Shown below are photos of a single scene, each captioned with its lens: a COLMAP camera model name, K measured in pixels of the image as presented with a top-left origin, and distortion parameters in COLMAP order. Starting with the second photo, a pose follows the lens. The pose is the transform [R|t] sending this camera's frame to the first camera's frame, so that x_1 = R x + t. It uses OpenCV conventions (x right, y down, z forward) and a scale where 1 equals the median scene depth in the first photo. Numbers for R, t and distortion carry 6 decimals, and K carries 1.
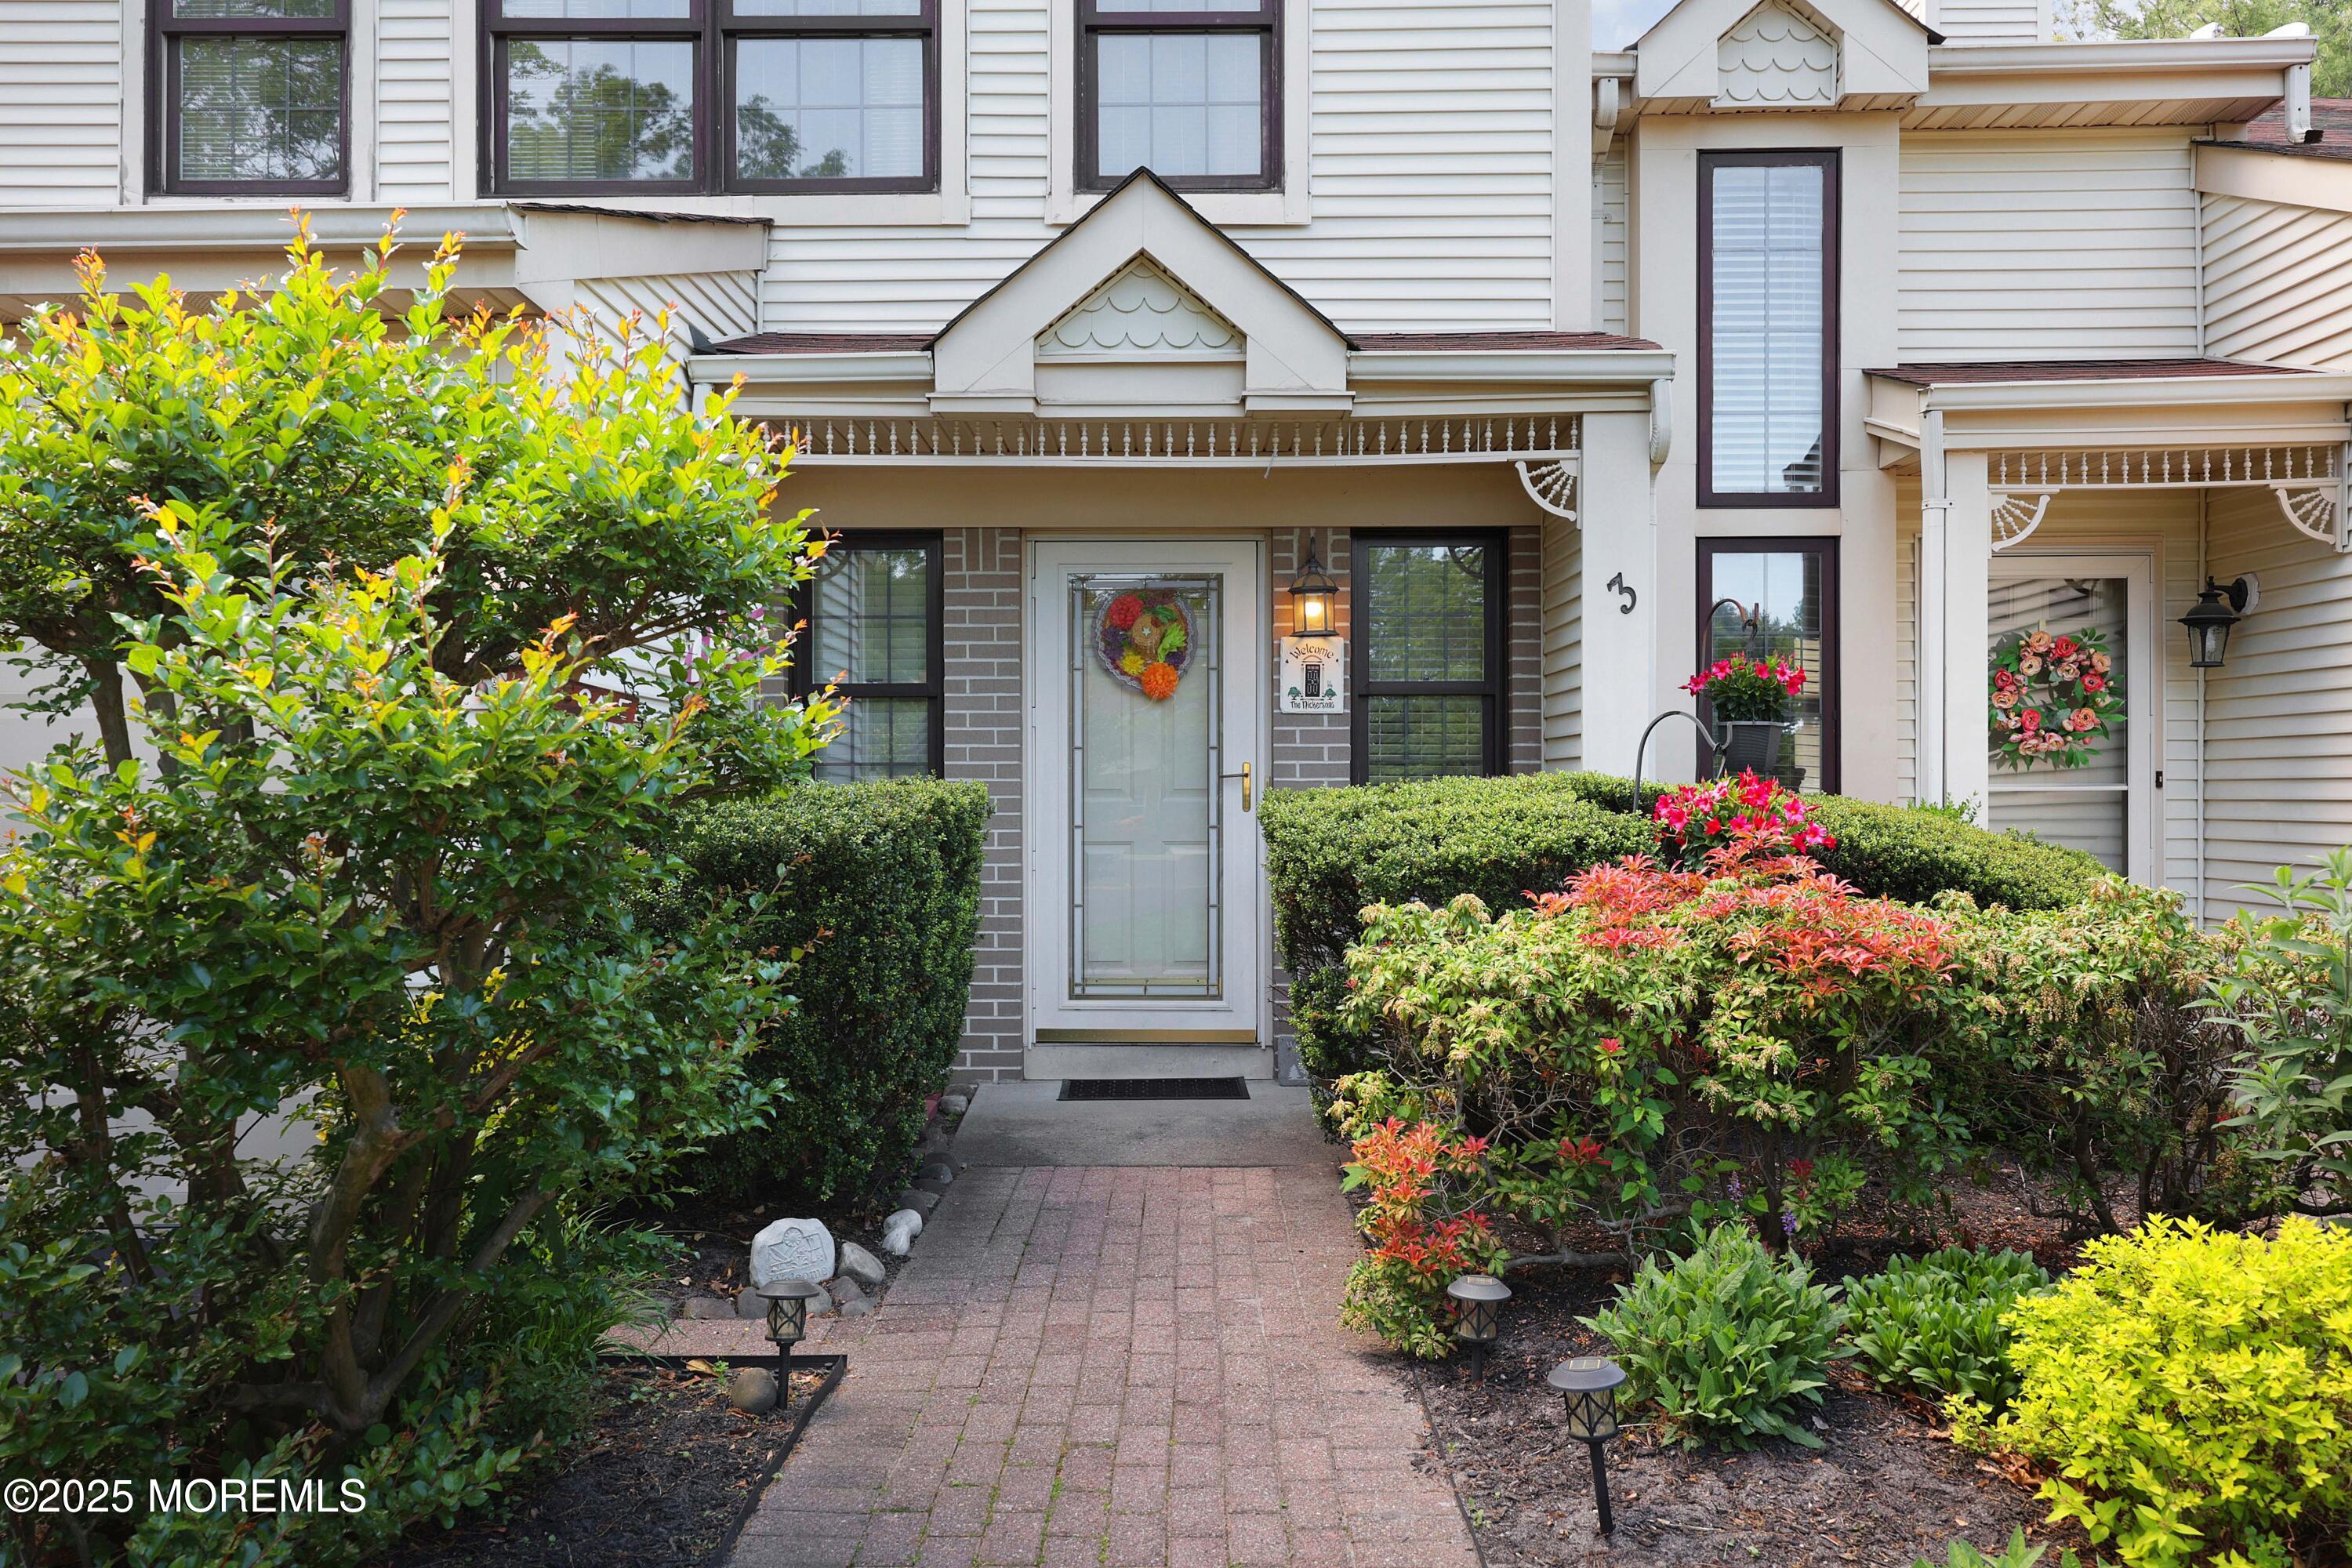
lens RADIAL K [[2173.0, 0, 1240.1], [0, 2173.0, 762.4], [0, 0, 1]] dist [-0.009259, 0.022325]
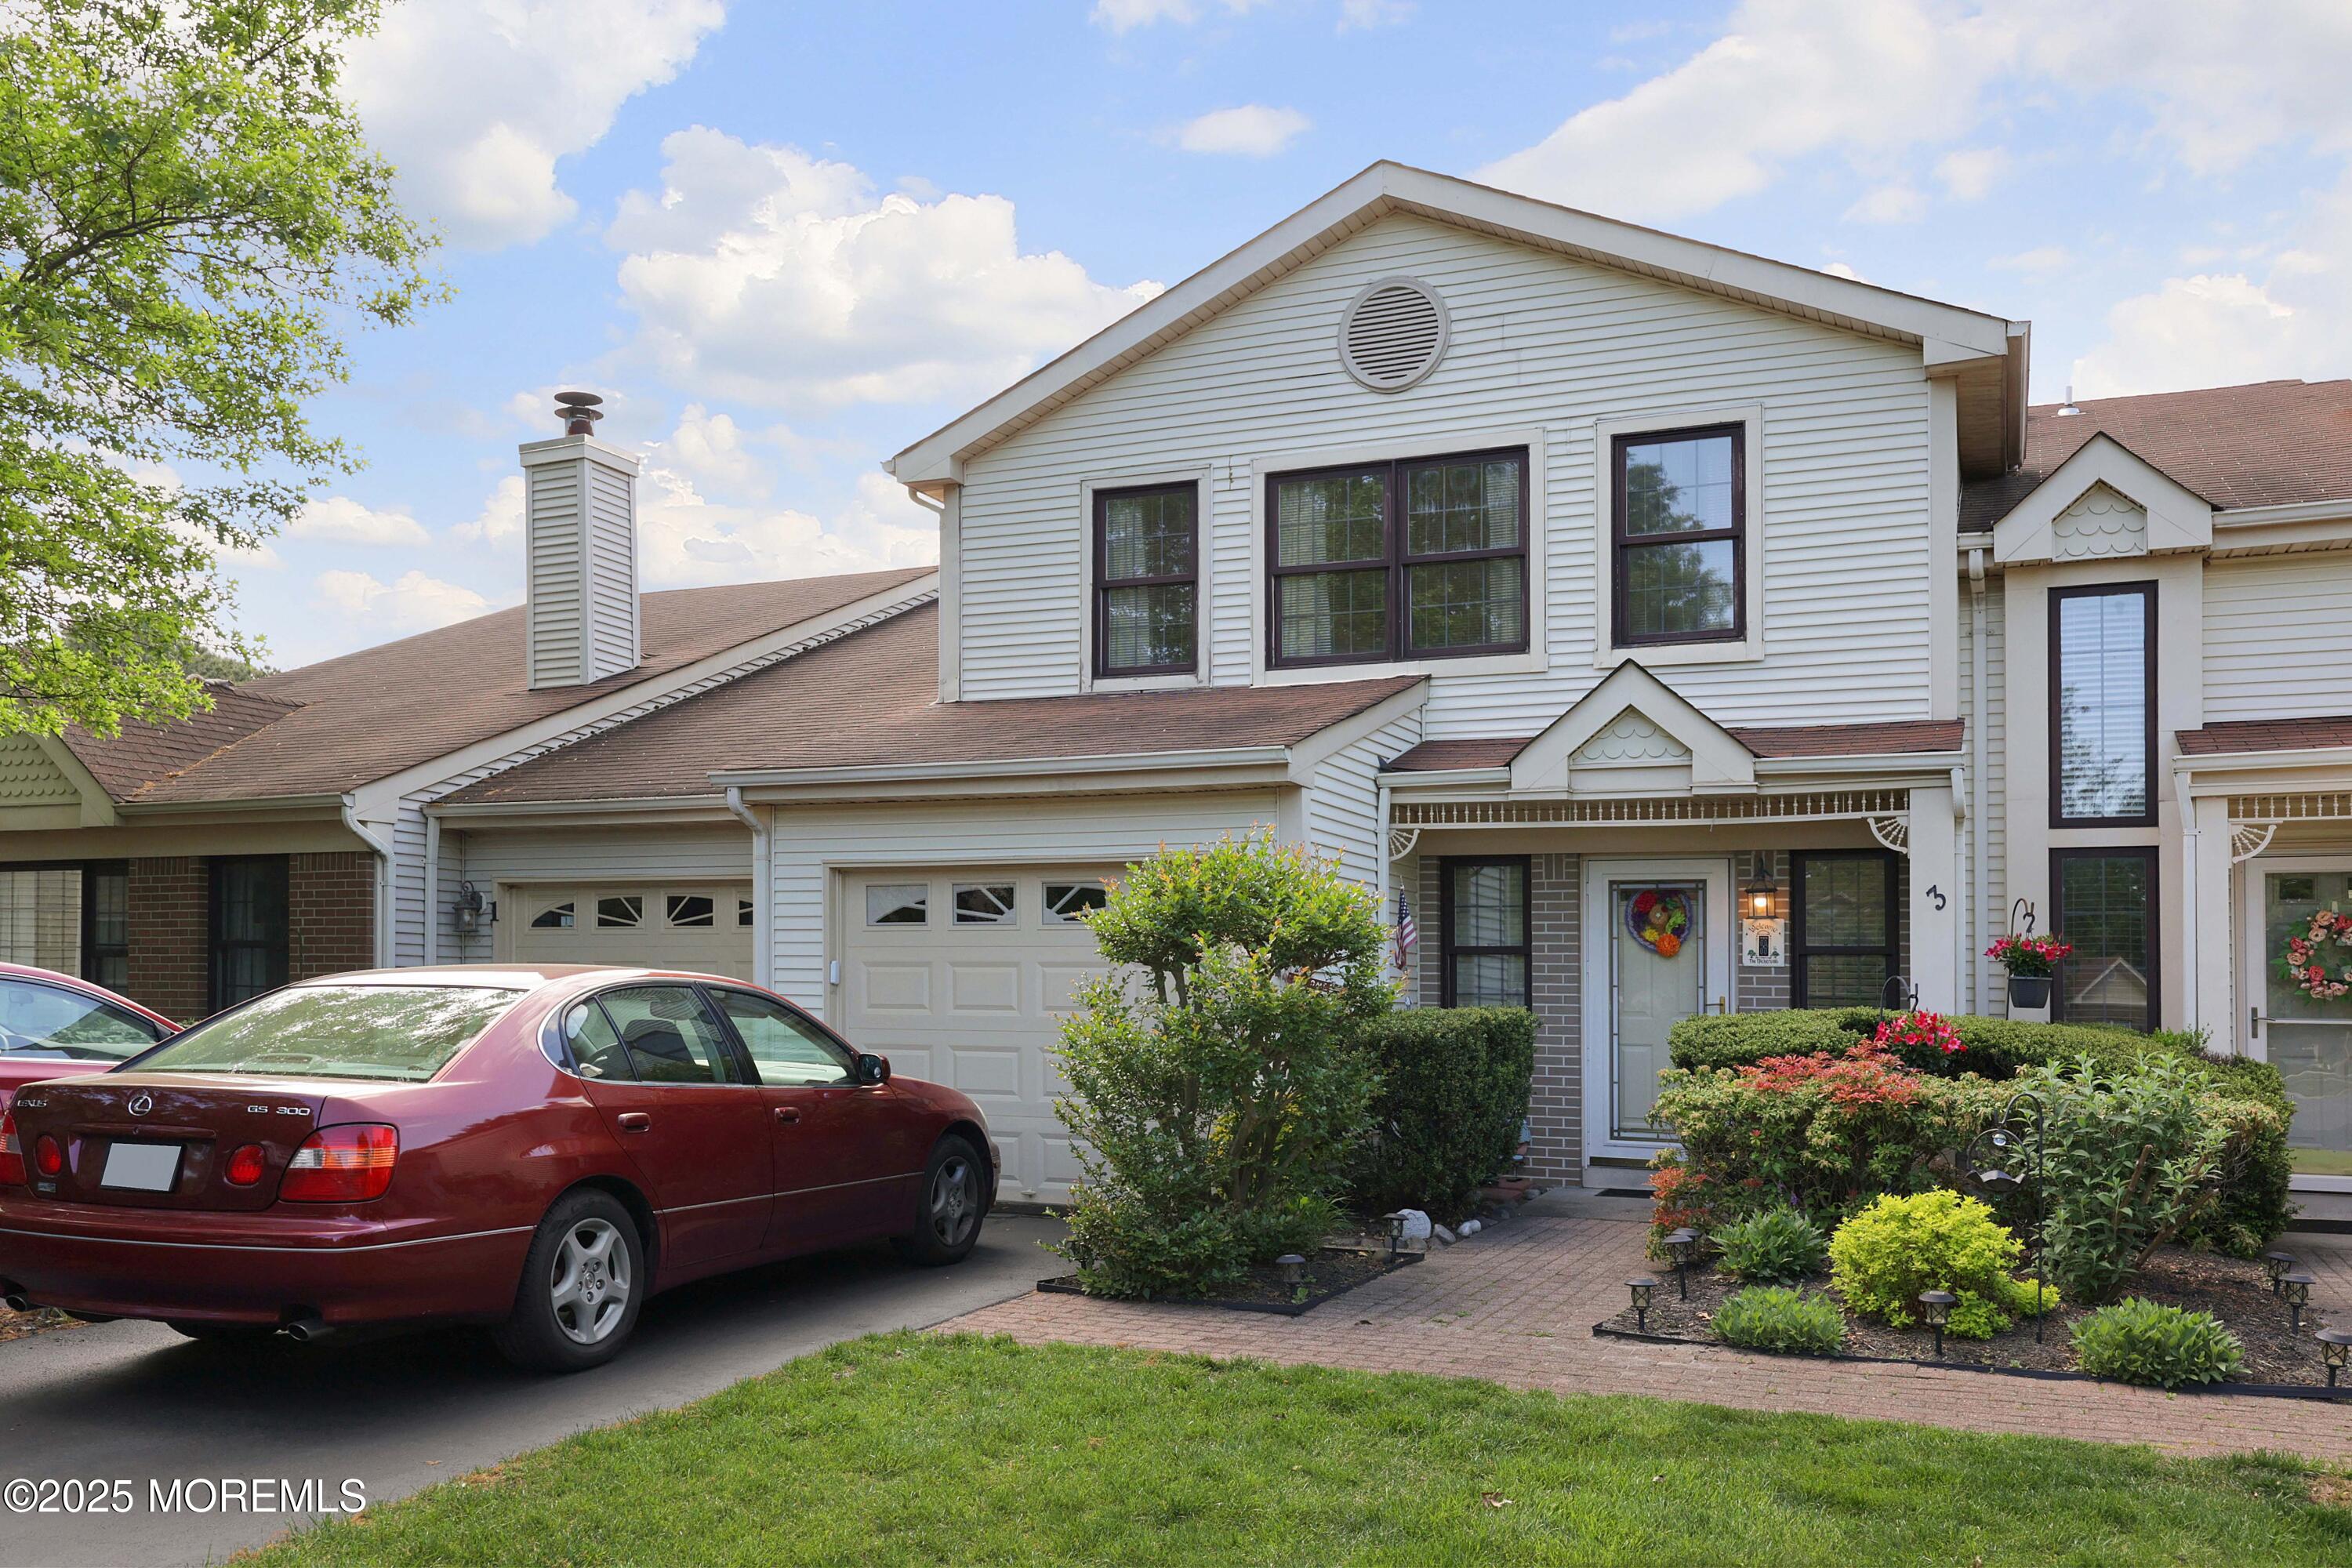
lens RADIAL K [[2230.8, 0, 917.7], [0, 2230.8, 858.8], [0, 0, 1]] dist [0.001697, -0.011151]
pose [[0.886522, -0.014158, -0.462469, 0.262780], [-0.008388, 0.998876, -0.046658, -0.021503], [0.462610, 0.045243, 0.885407, -0.814385]]
